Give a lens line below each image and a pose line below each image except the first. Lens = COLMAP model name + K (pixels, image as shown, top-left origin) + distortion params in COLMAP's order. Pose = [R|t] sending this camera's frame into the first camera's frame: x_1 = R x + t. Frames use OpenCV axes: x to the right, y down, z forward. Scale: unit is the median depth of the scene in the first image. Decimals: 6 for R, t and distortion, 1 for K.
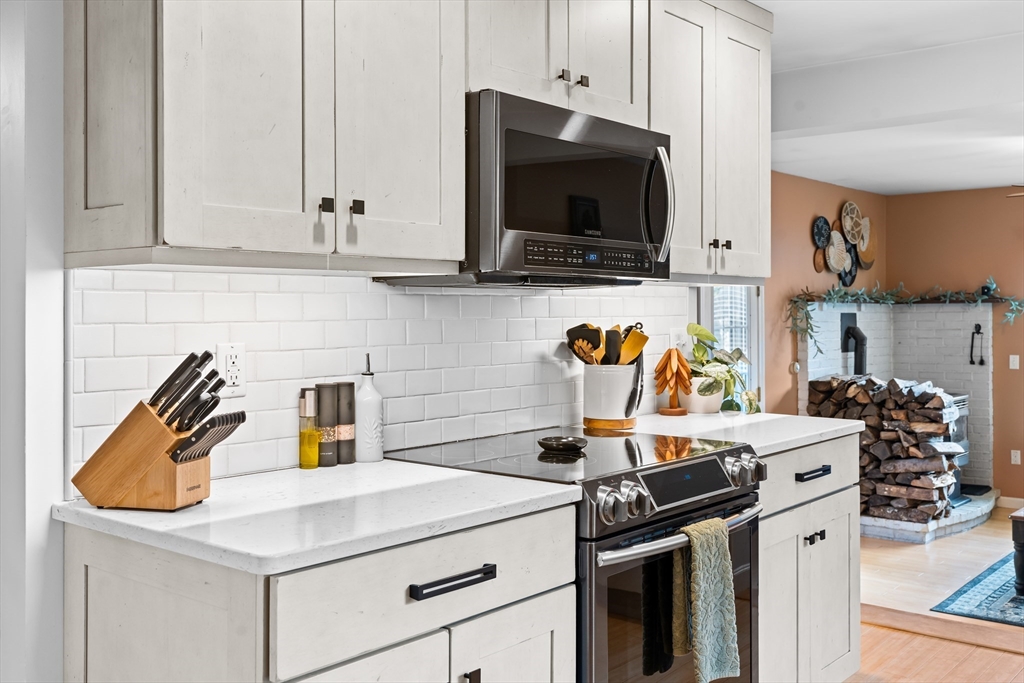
lens RADIAL K [[1035.8, 0, 508.8], [0, 1035.8, 313.2], [0, 0, 1]] dist [0.019750, 0.009347]
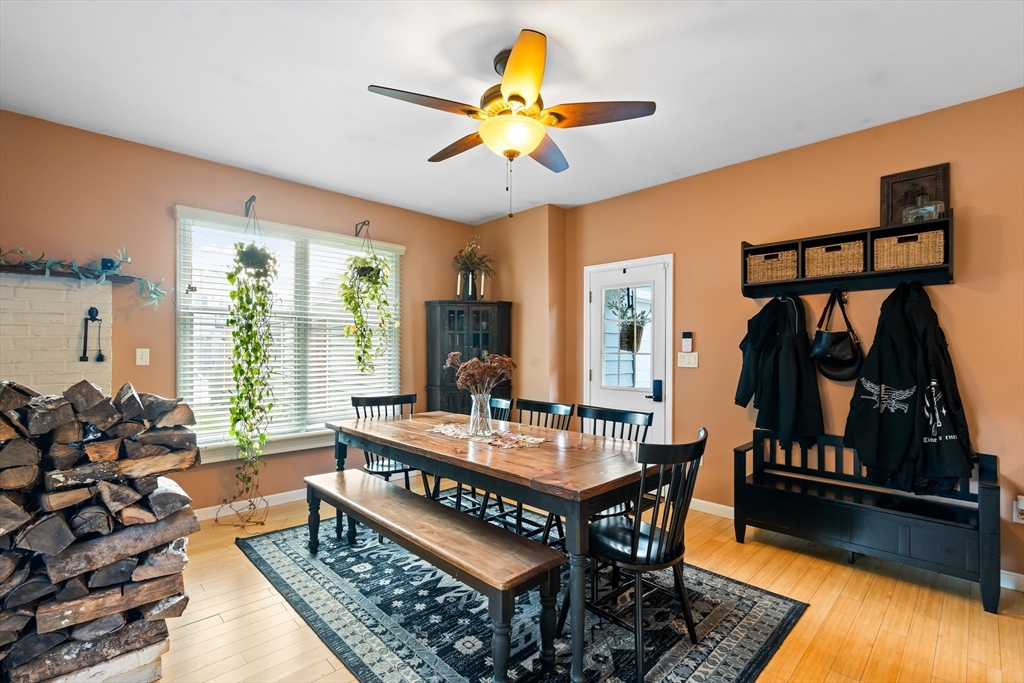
lens RADIAL K [[461.8, 0, 513.1], [0, 461.8, 345.9], [0, 0, 1]] dist [-0.002155, 0.000153]
pose [[0.099209, 0.011679, 0.994998, 0.421928], [-0.000544, 0.999932, -0.011682, 0.120351], [-0.995066, 0.000618, 0.099208, 1.898770]]
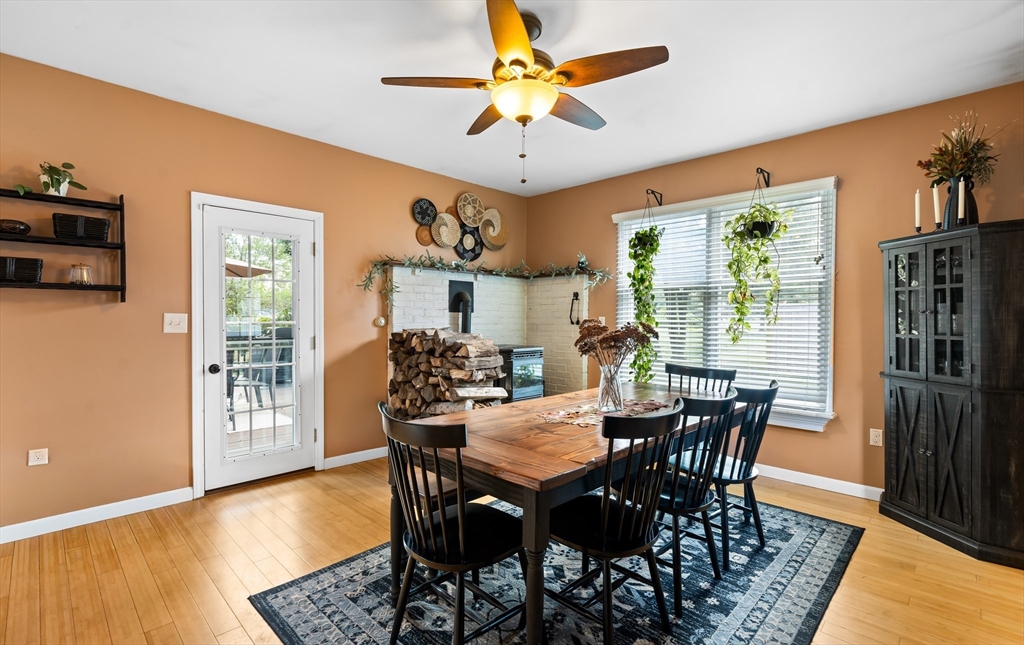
lens RADIAL K [[469.2, 0, 512.0], [0, 469.2, 322.5], [0, 0, 1]] dist [-0.001149, -0.000147]
pose [[0.996675, 0.008872, -0.080999, 1.204086], [-0.008202, 0.999929, 0.008598, 0.122801], [0.081069, -0.007905, 0.996677, 1.232187]]
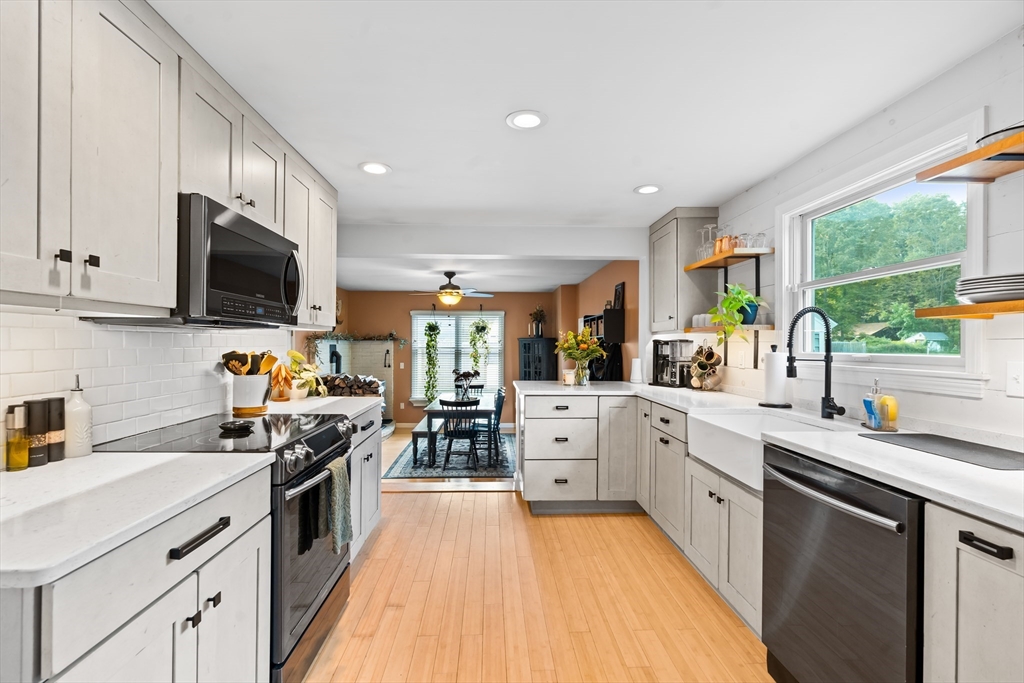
lens RADIAL K [[461.8, 0, 513.1], [0, 461.8, 345.9], [0, 0, 1]] dist [-0.002155, 0.000153]
pose [[0.739504, 0.003305, 0.673144, -0.096674], [-0.005247, 0.999986, 0.000854, -0.000759], [-0.673131, -0.004163, 0.739511, 0.155024]]
